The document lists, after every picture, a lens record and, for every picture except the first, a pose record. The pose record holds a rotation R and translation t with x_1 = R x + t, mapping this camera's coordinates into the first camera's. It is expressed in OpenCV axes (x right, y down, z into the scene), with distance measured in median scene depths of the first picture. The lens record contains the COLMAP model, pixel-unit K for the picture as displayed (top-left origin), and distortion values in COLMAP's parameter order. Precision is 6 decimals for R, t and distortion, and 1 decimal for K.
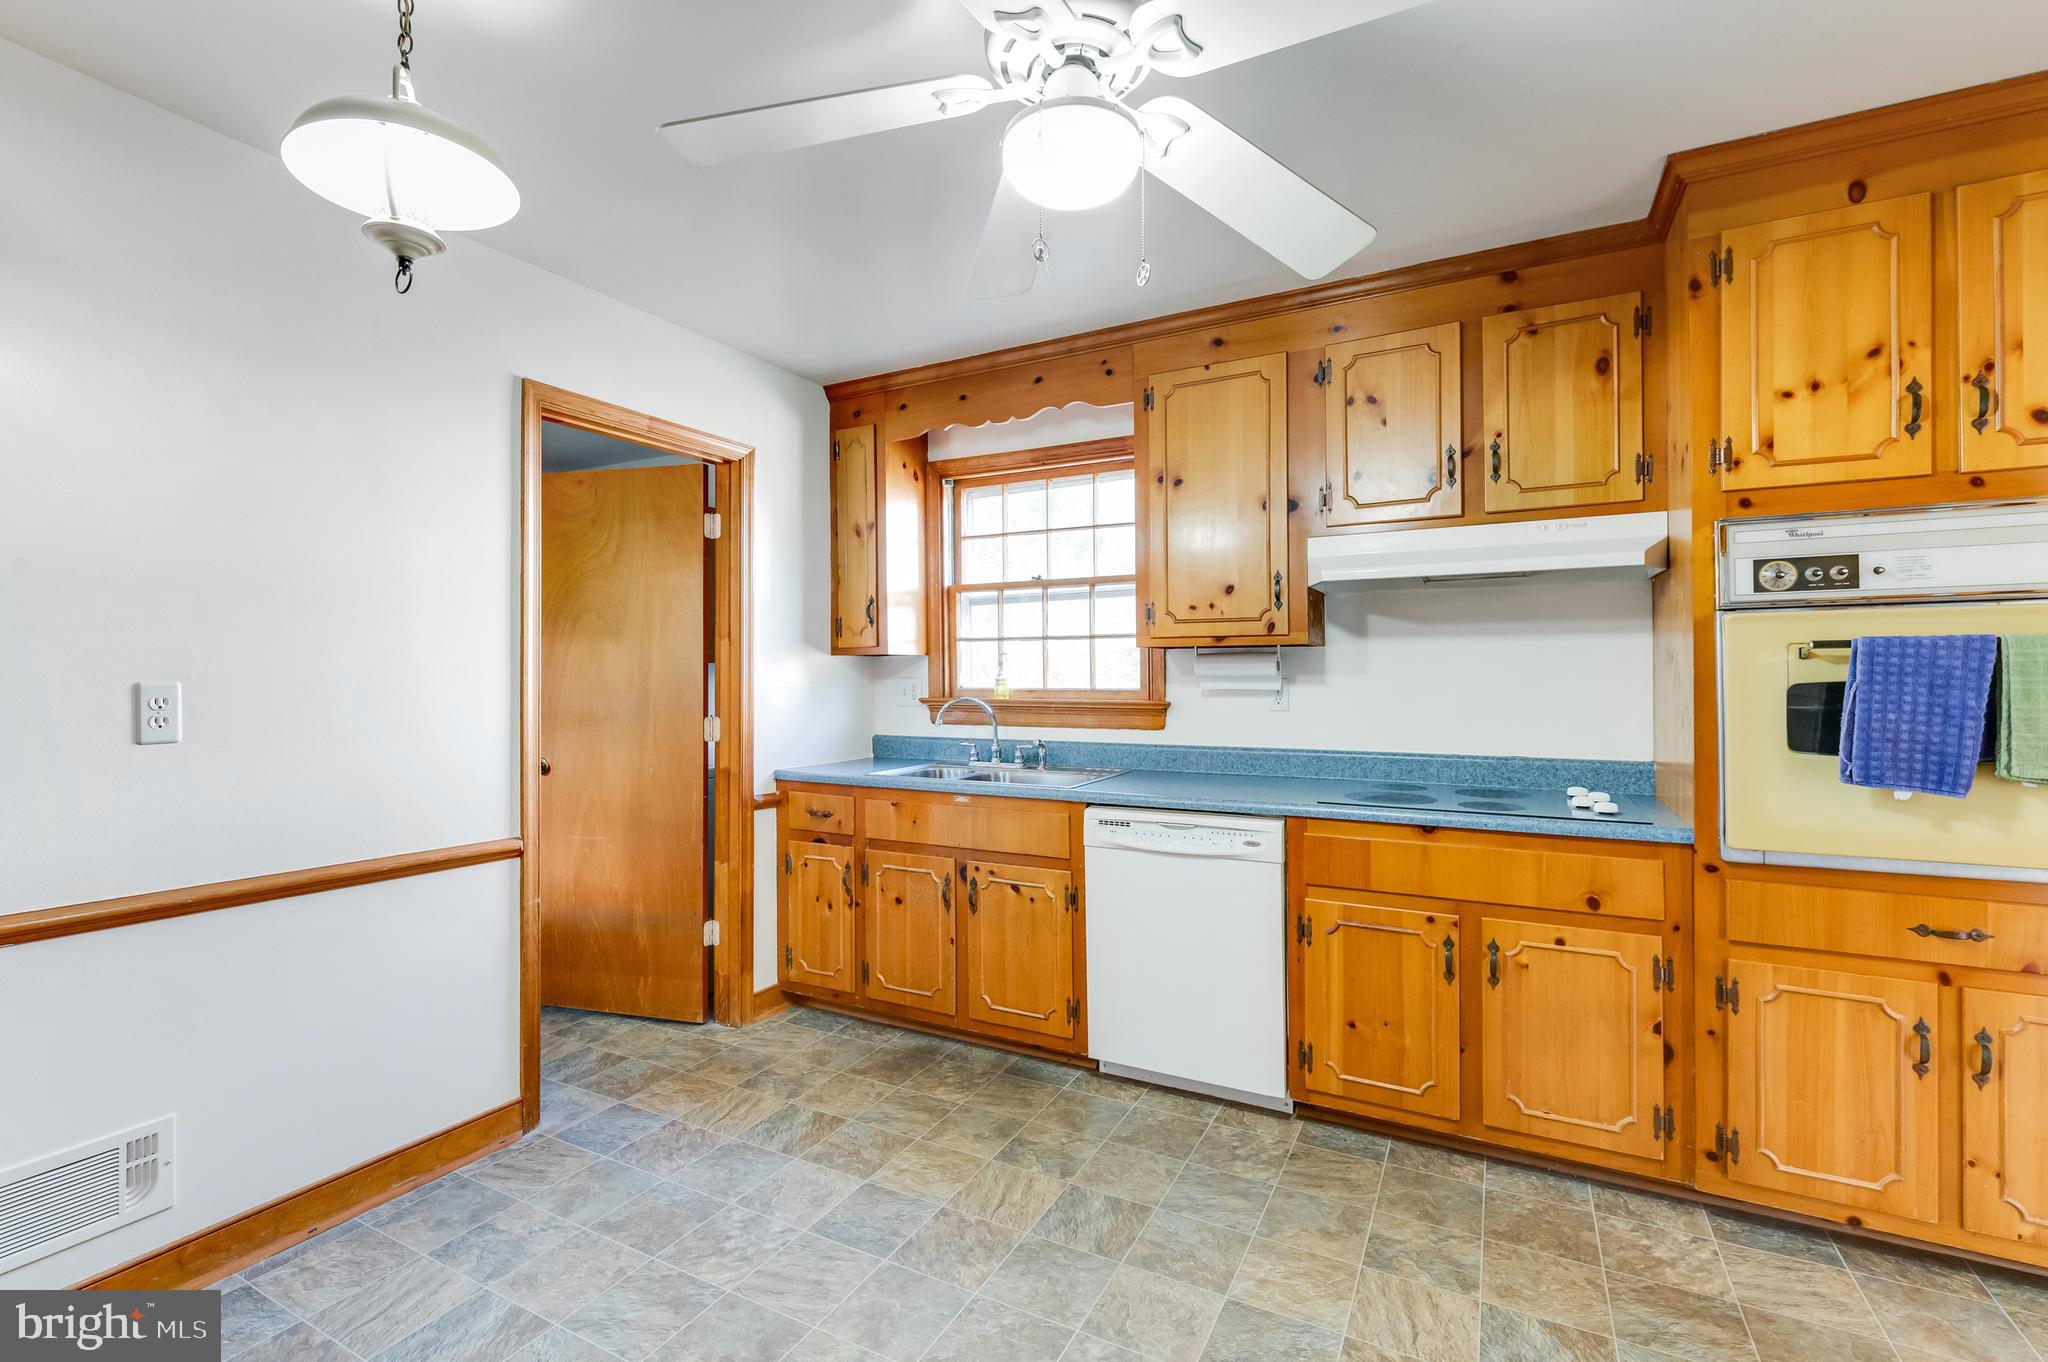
lens RADIAL K [[907.4, 0, 1013.4], [0, 907.4, 677.4], [0, 0, 1]] dist [-0.000454, -0.000270]
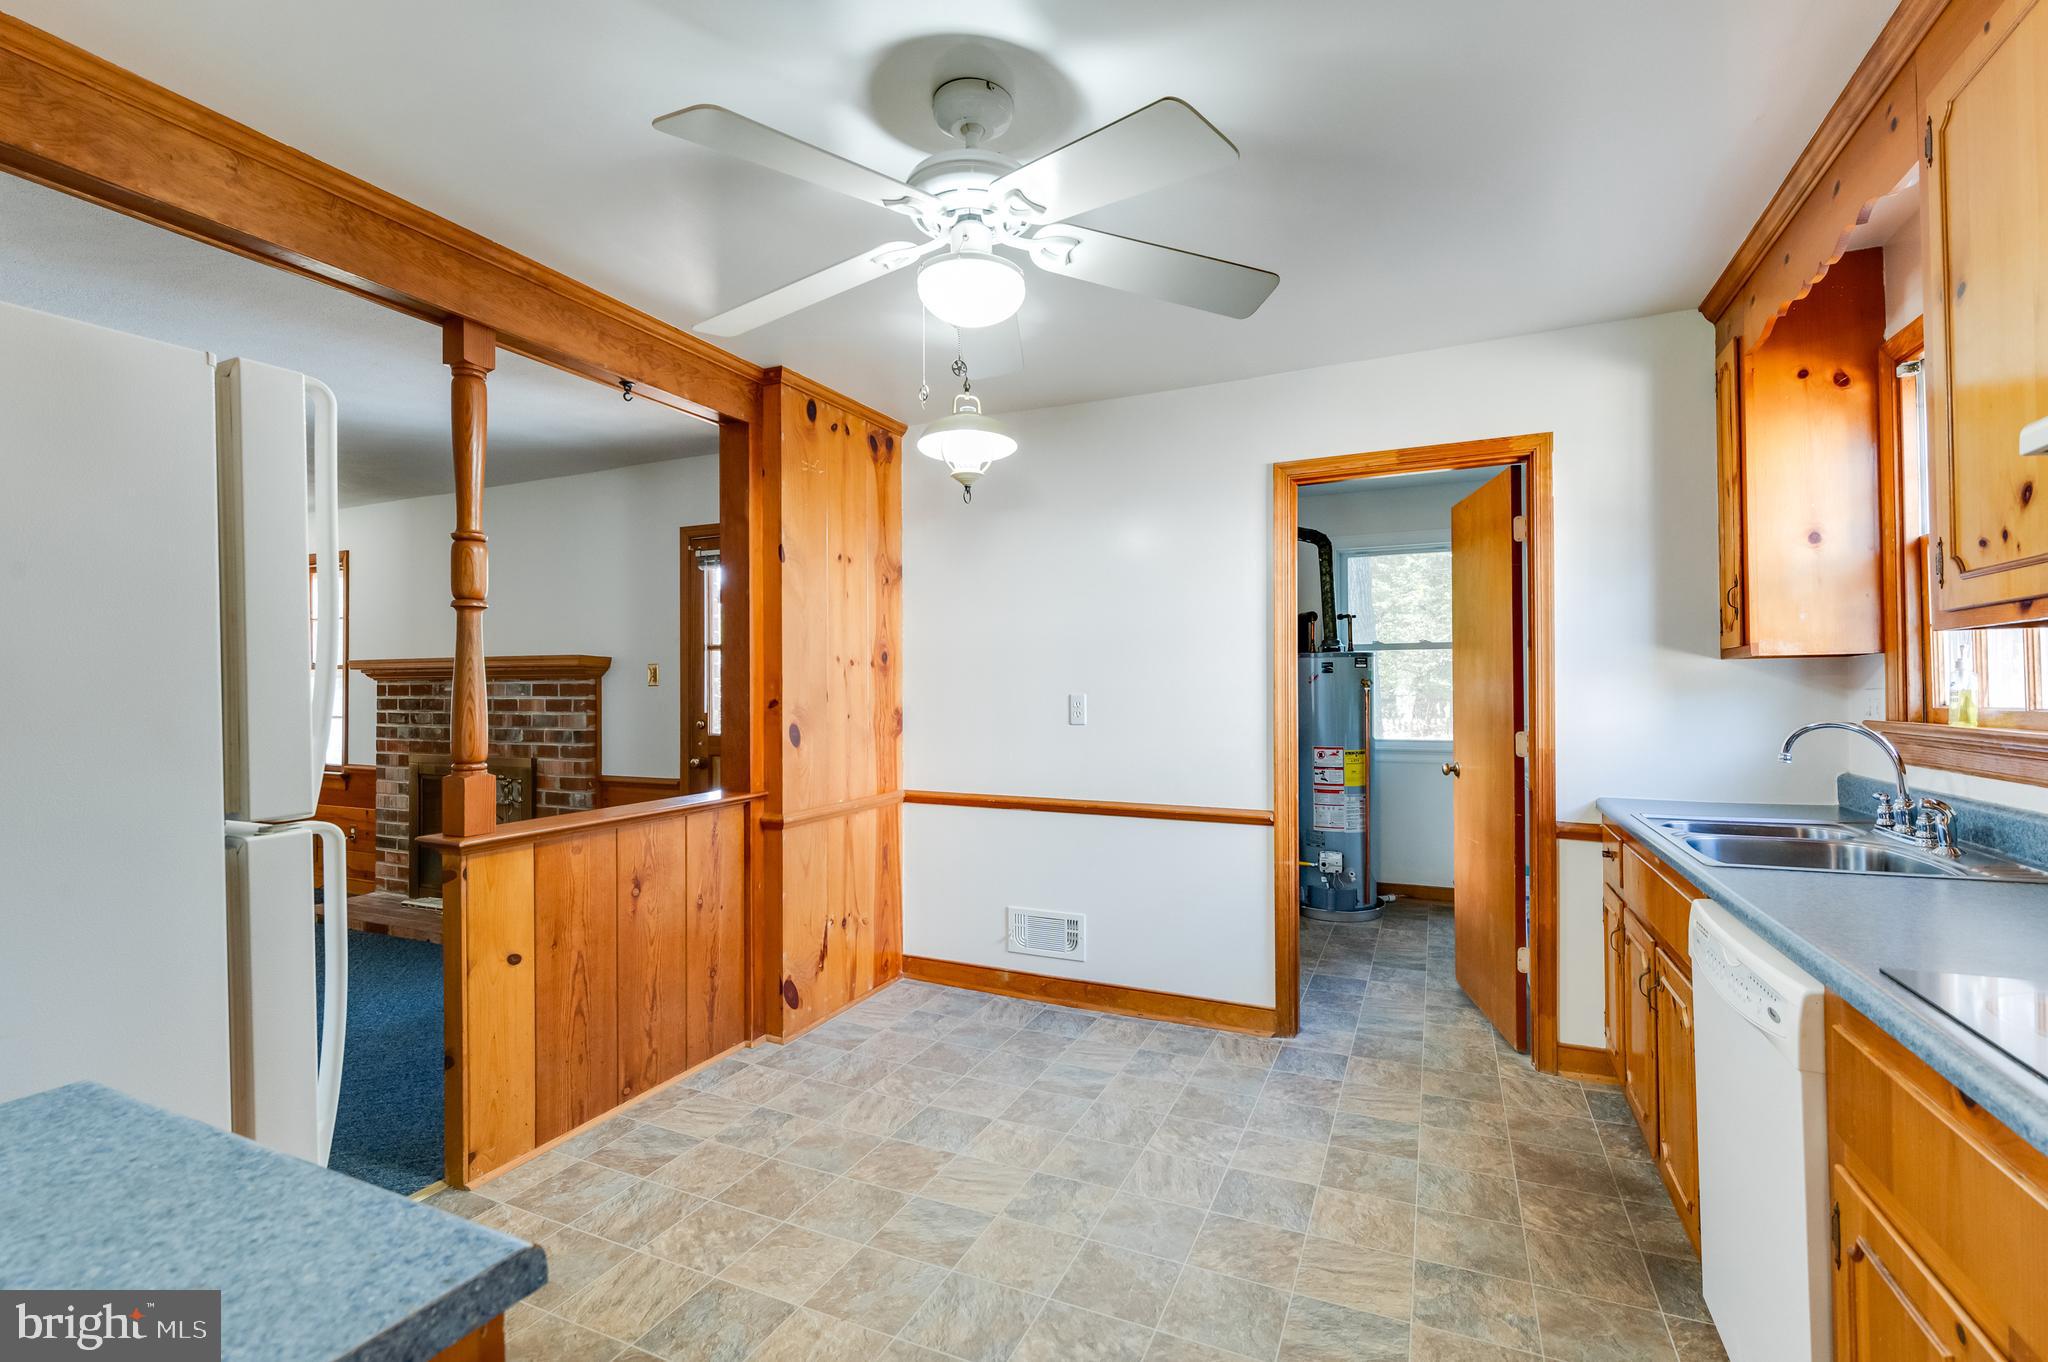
lens RADIAL K [[907.4, 0, 1010.9], [0, 907.4, 686.3], [0, 0, 1]] dist [-0.000454, -0.000270]
pose [[0.058899, -0.003635, -0.998257, 0.963132], [0.005029, 0.999982, -0.003344, -0.003989], [0.998251, -0.004824, 0.058916, 0.688969]]
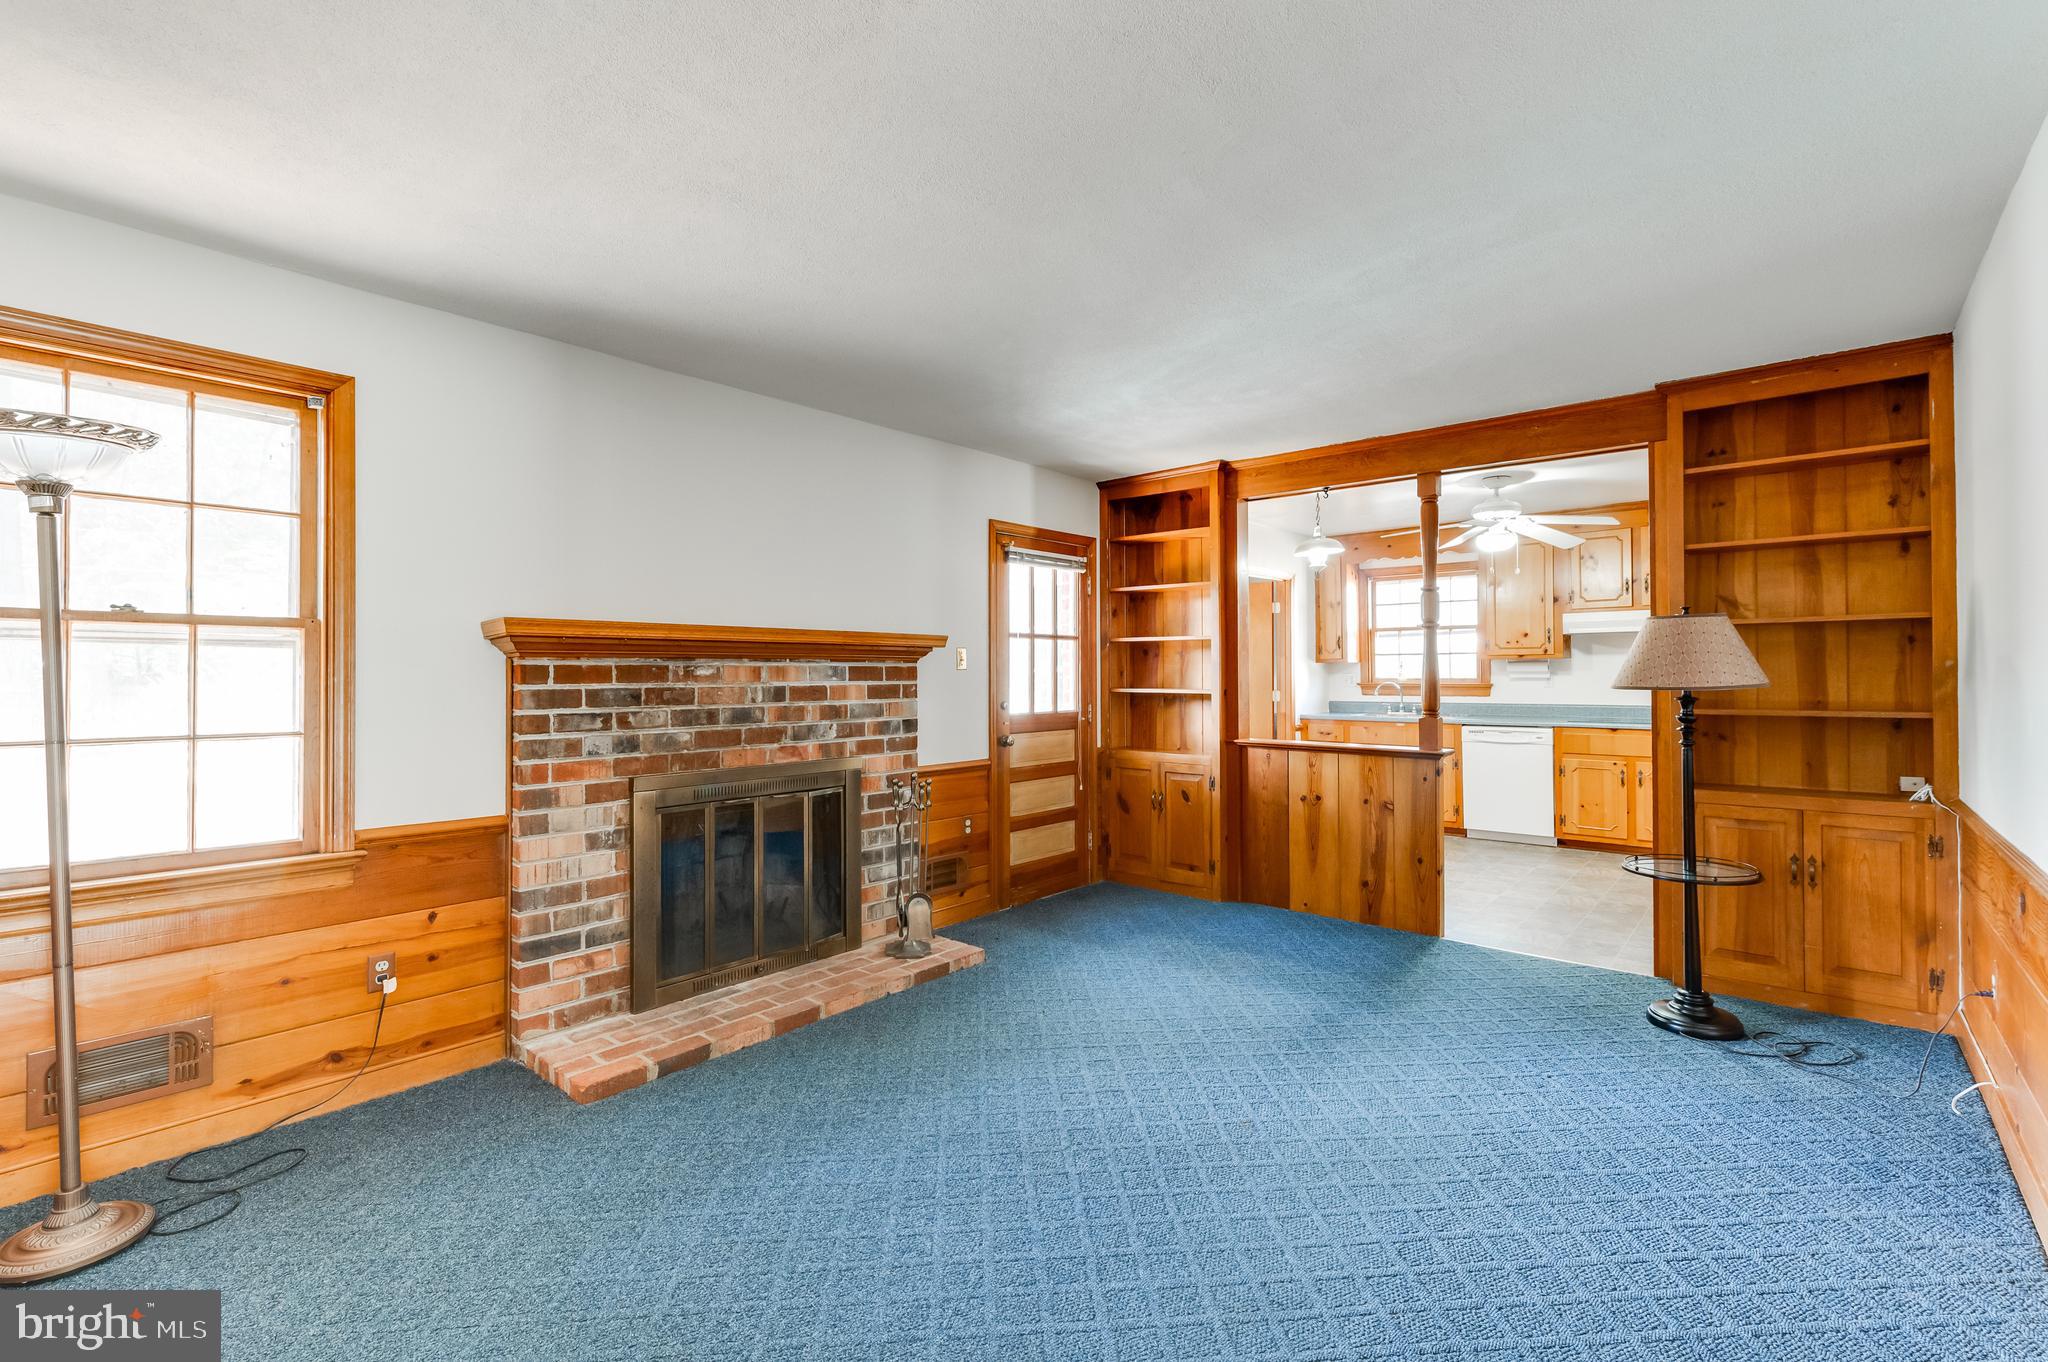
lens RADIAL K [[907.4, 0, 995.4], [0, 907.4, 661.6], [0, 0, 1]] dist [-0.000454, -0.000270]
pose [[0.962266, -0.008643, -0.271974, -0.529035], [0.005599, 0.999913, -0.011968, -0.008026], [0.272053, 0.009994, 0.962230, -1.941493]]
